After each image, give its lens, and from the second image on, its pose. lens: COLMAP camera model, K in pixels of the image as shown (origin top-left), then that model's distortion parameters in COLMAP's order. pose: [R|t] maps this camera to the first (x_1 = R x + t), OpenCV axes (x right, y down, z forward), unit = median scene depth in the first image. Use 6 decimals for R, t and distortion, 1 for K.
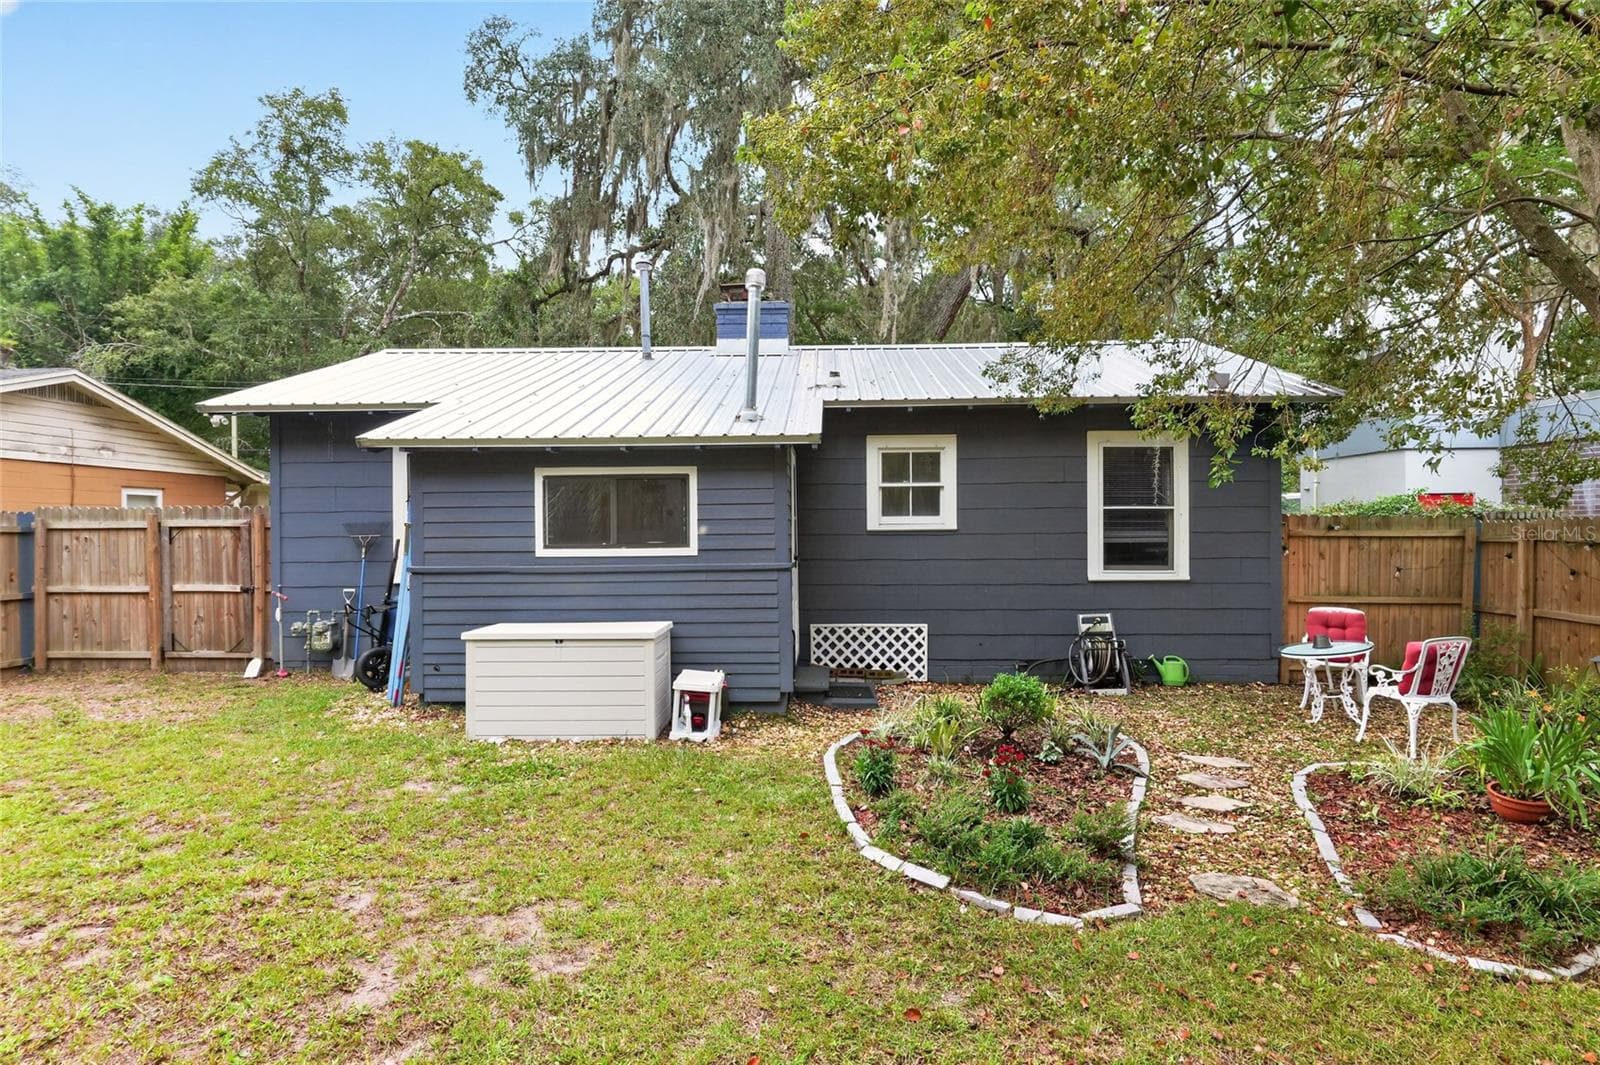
lens RADIAL K [[908.1, 0, 799.3], [0, 908.1, 534.6], [0, 0, 1]] dist [0.000437, -0.001028]
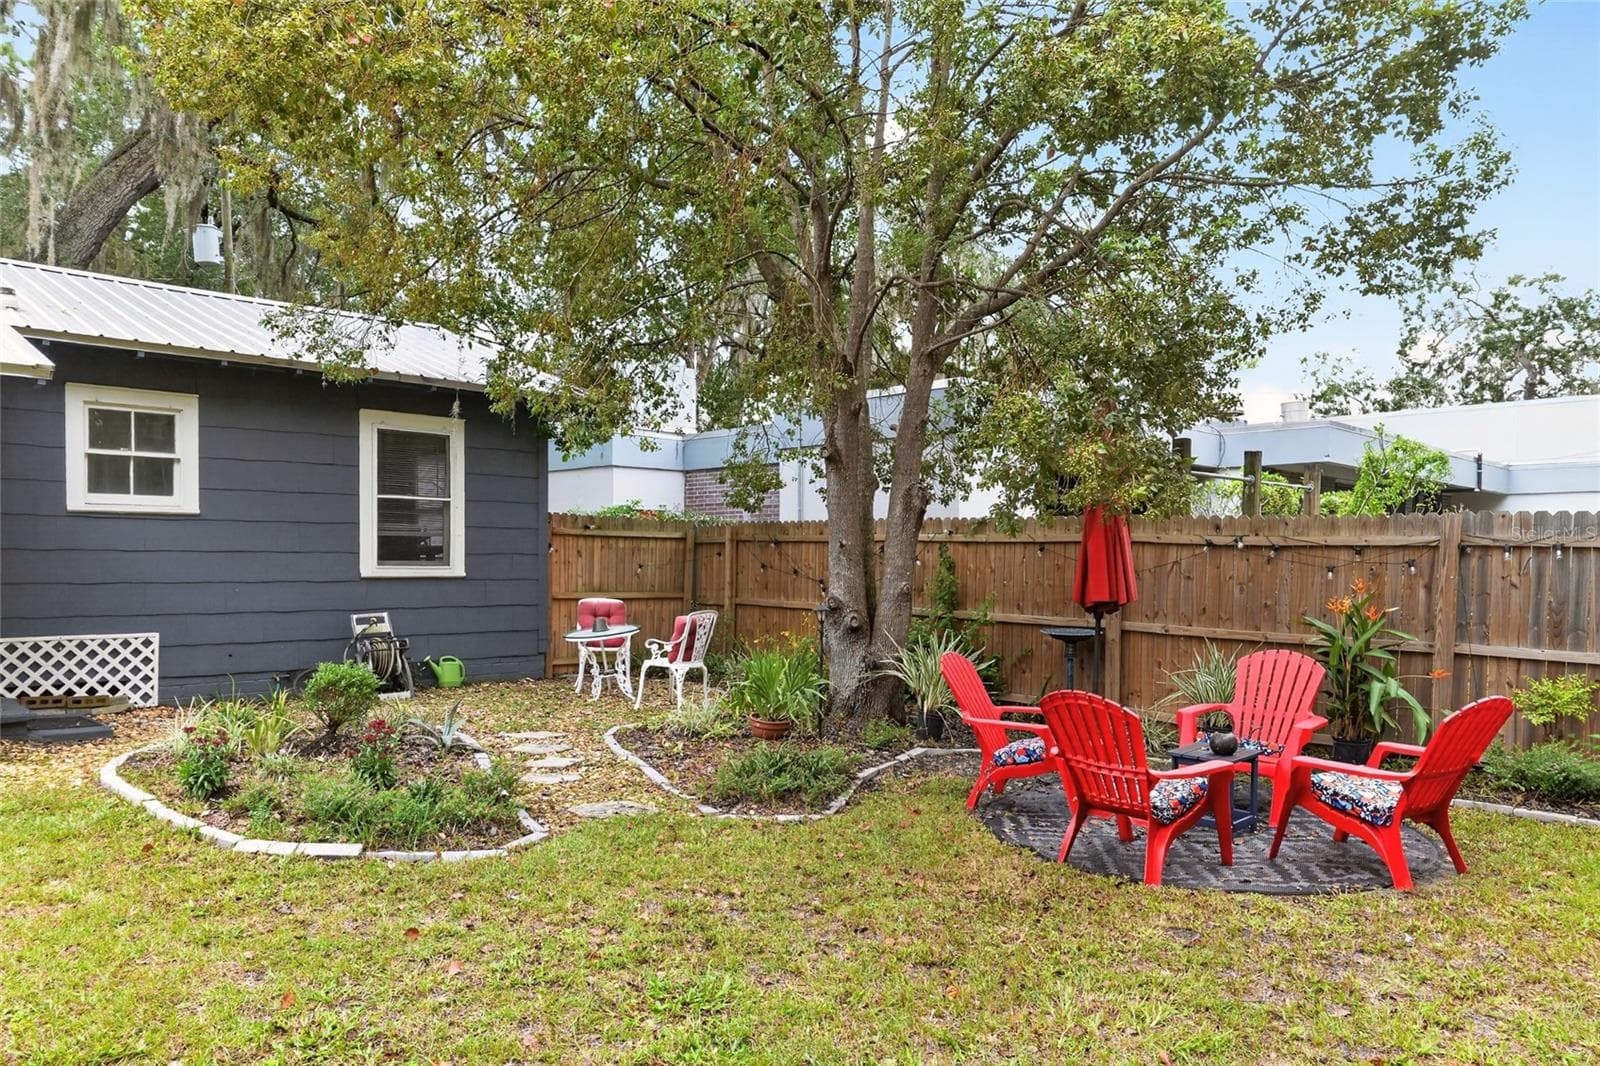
lens RADIAL K [[1086.4, 0, 796.9], [0, 1086.4, 587.7], [0, 0, 1]] dist [-0.002758, 0.000483]
pose [[0.696473, -0.008042, 0.717538, -0.147918], [-0.006159, 0.999833, 0.017183, 0.040081], [-0.717556, -0.016387, 0.696308, -0.048314]]
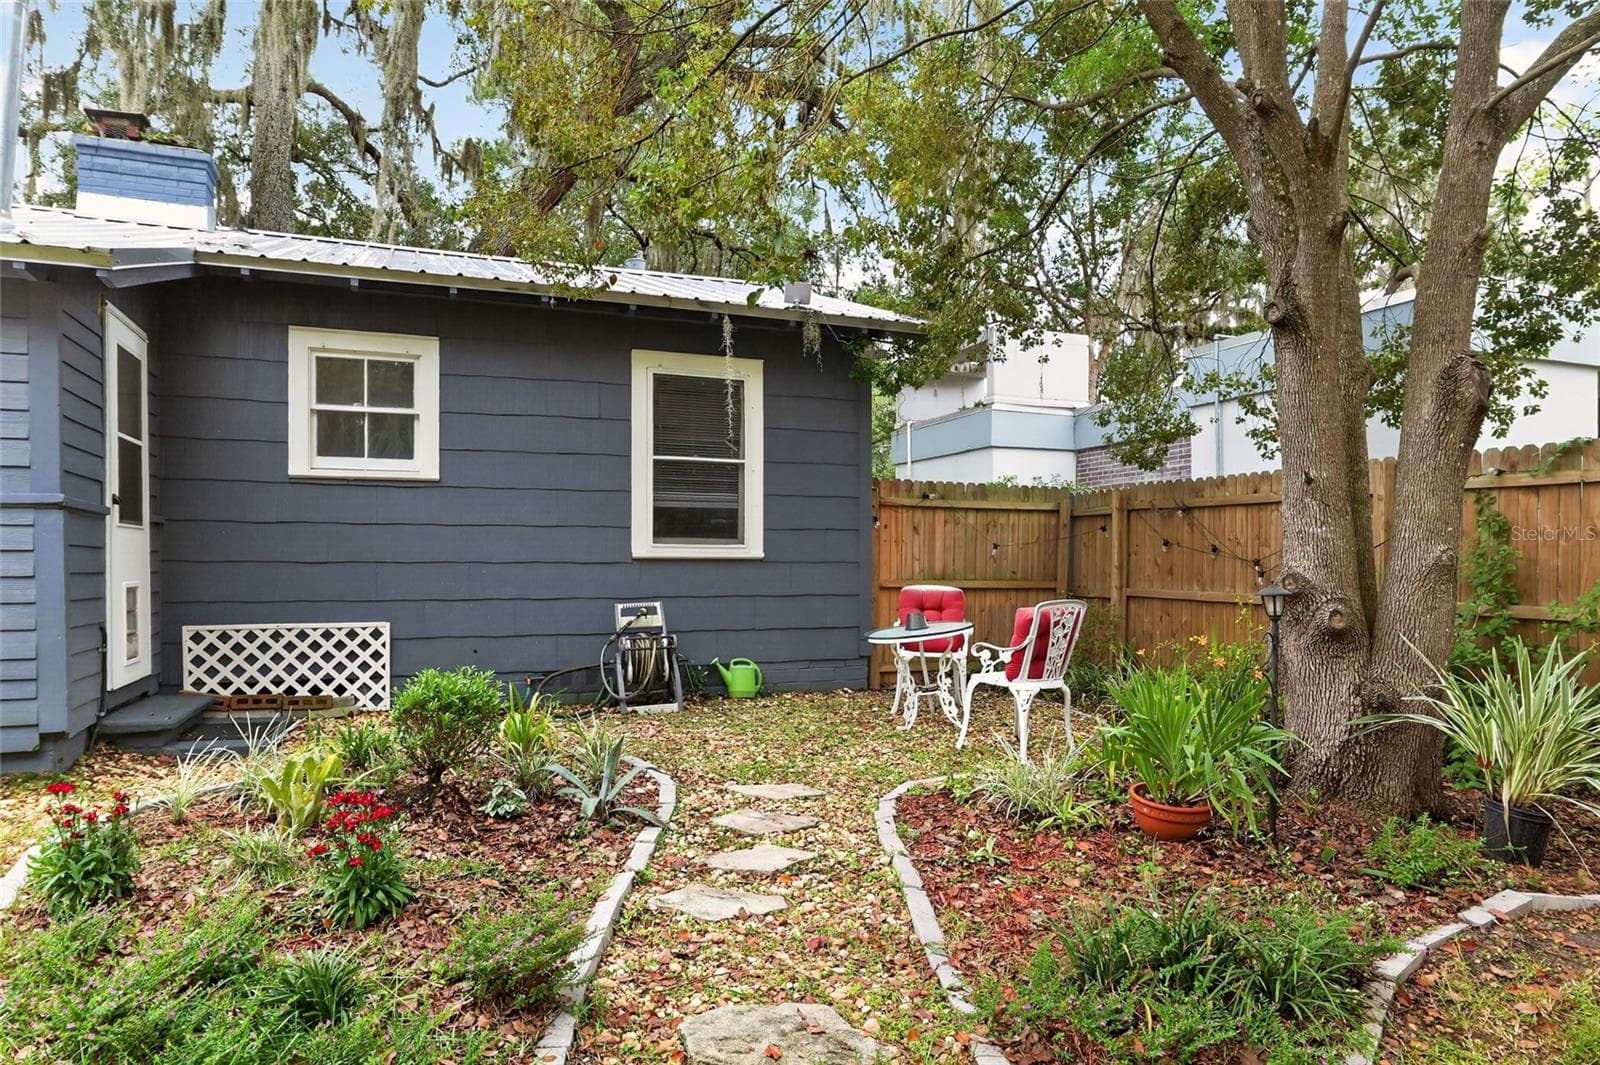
lens RADIAL K [[997.3, 0, 800.7], [0, 997.3, 554.4], [0, 0, 1]] dist [0.001328, -0.003367]
pose [[0.918024, 0.008913, 0.396424, 0.128000], [-0.001892, 0.999834, -0.018099, 0.062407], [-0.396520, 0.015866, 0.917889, 0.223391]]
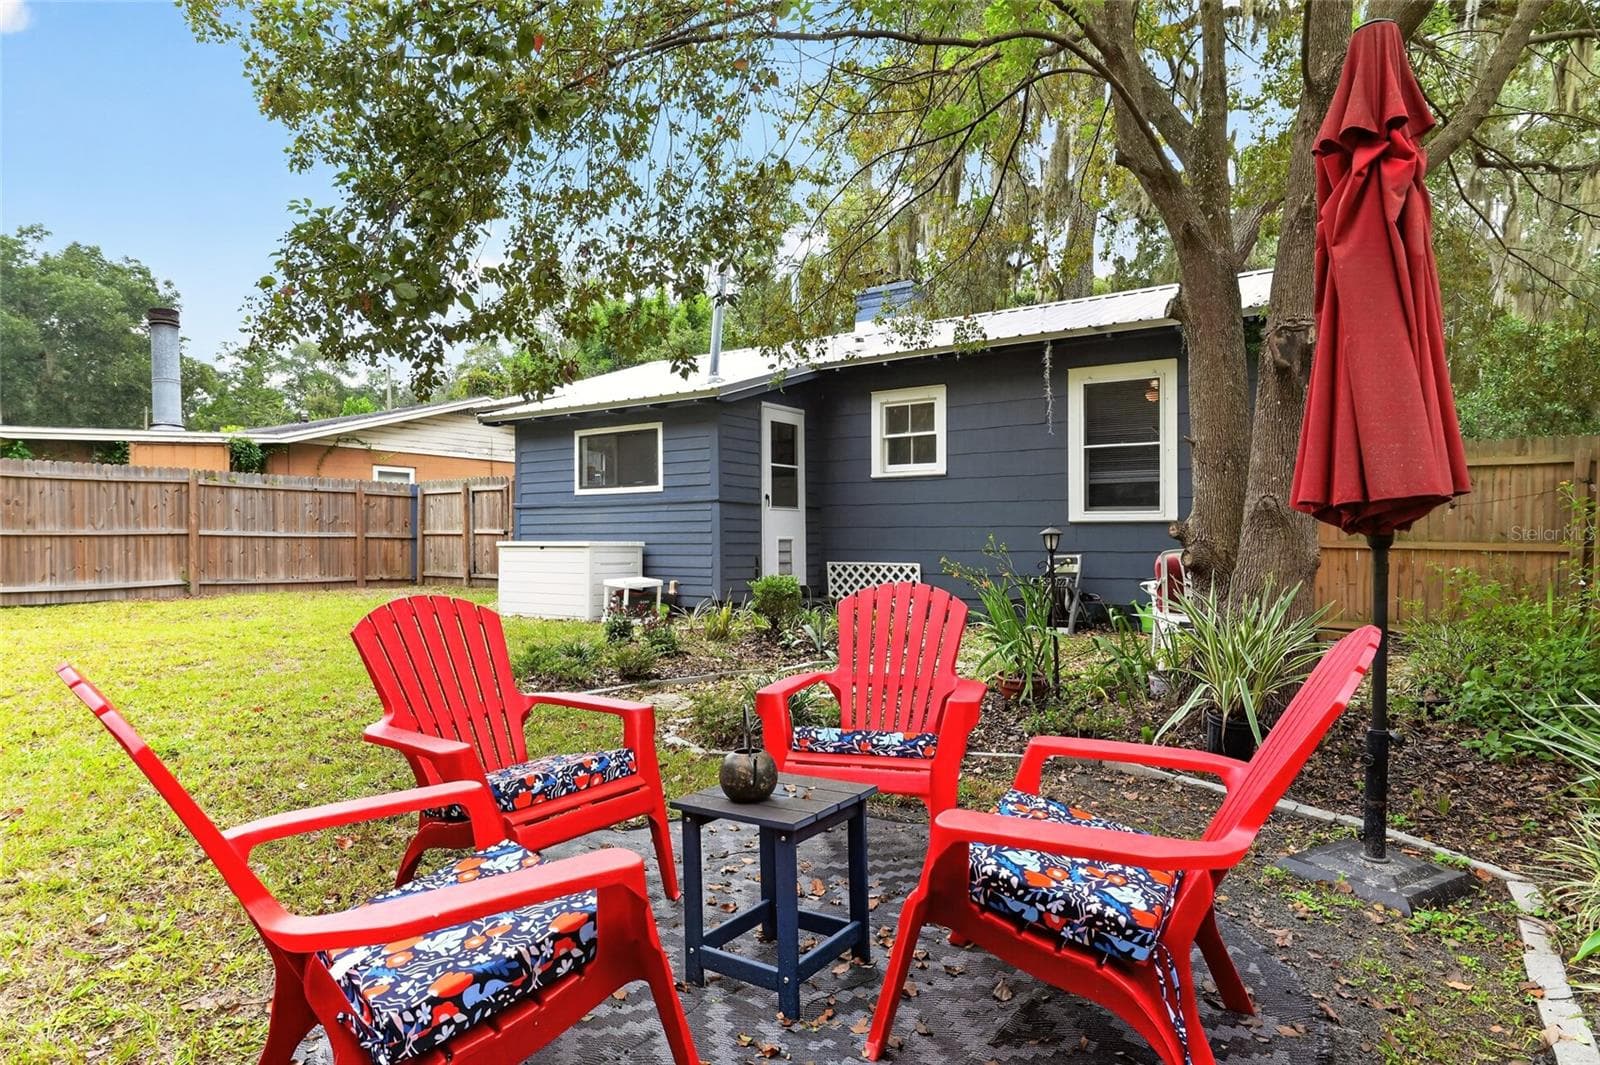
lens RADIAL K [[908.1, 0, 799.3], [0, 908.1, 534.6], [0, 0, 1]] dist [0.000437, -0.001028]
pose [[0.843075, 0.003255, -0.537786, 0.599486], [-0.010333, 0.999895, -0.010148, 0.076970], [0.537697, 0.014112, 0.843020, 0.019760]]
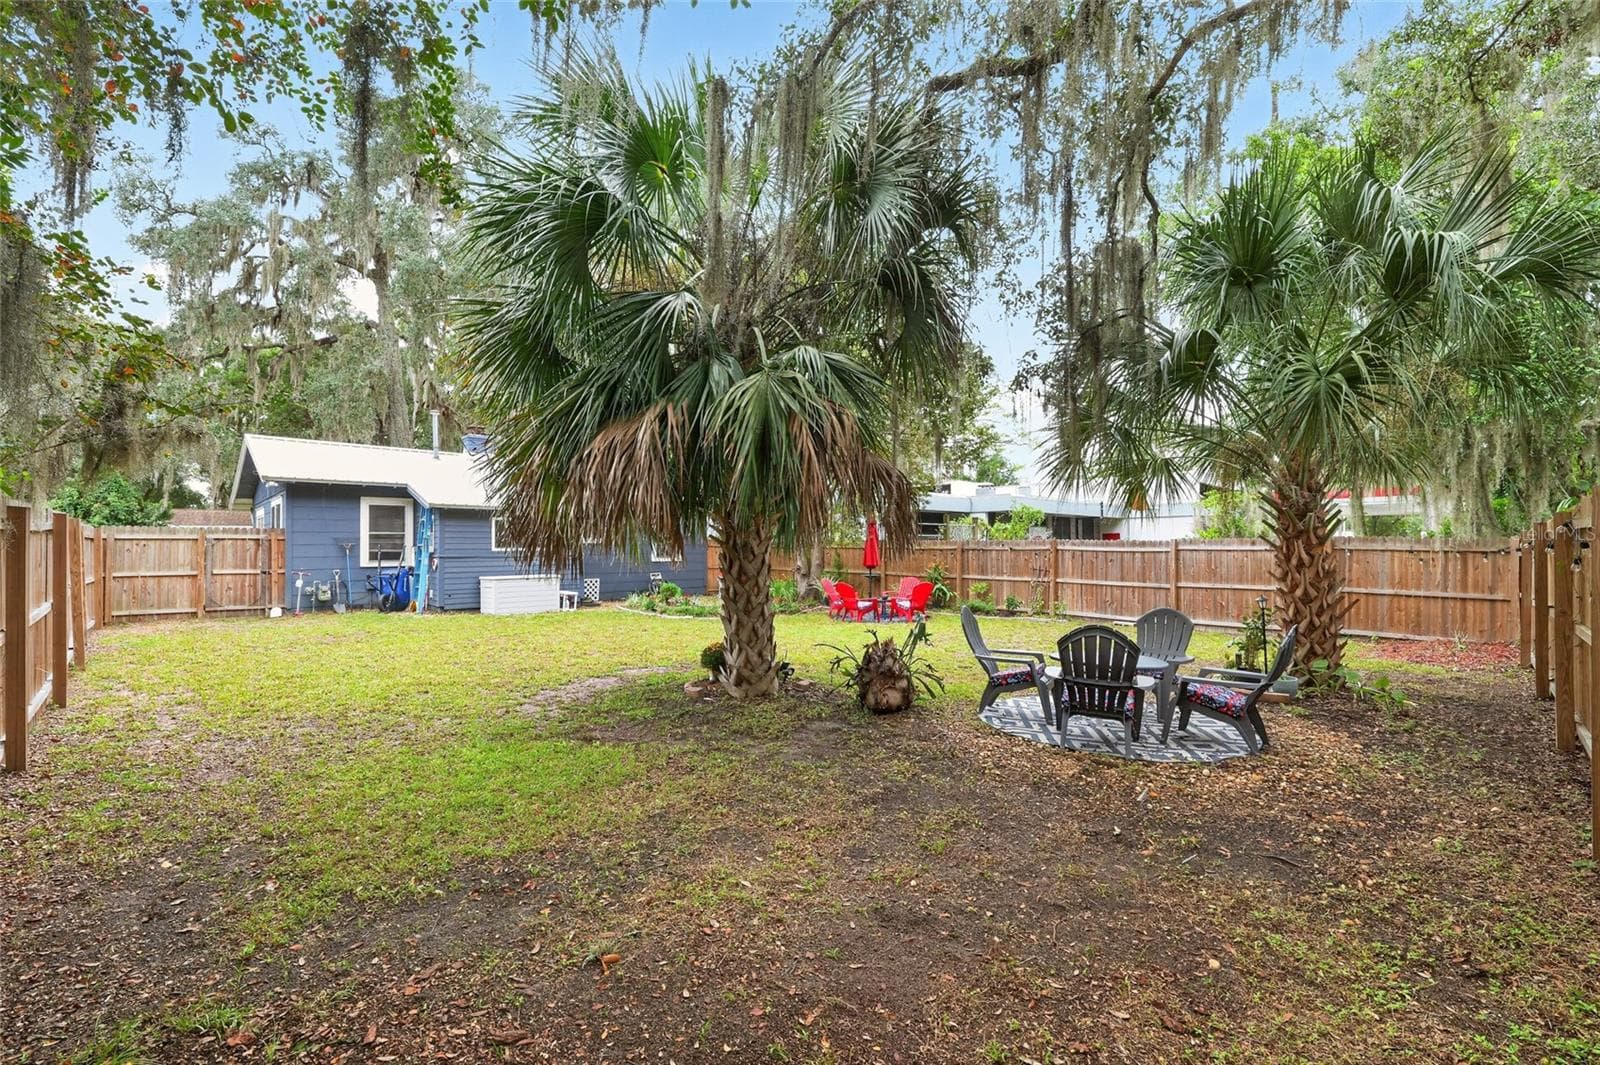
lens RADIAL K [[677.8, 0, 796.2], [0, 677.8, 531.0], [0, 0, 1]] dist [-0.010736, -0.000175]
pose [[0.708207, 0.020436, 0.705709, -0.848978], [0.007082, 0.999325, -0.036046, 0.034762], [-0.705969, 0.030526, 0.707584, -0.807016]]
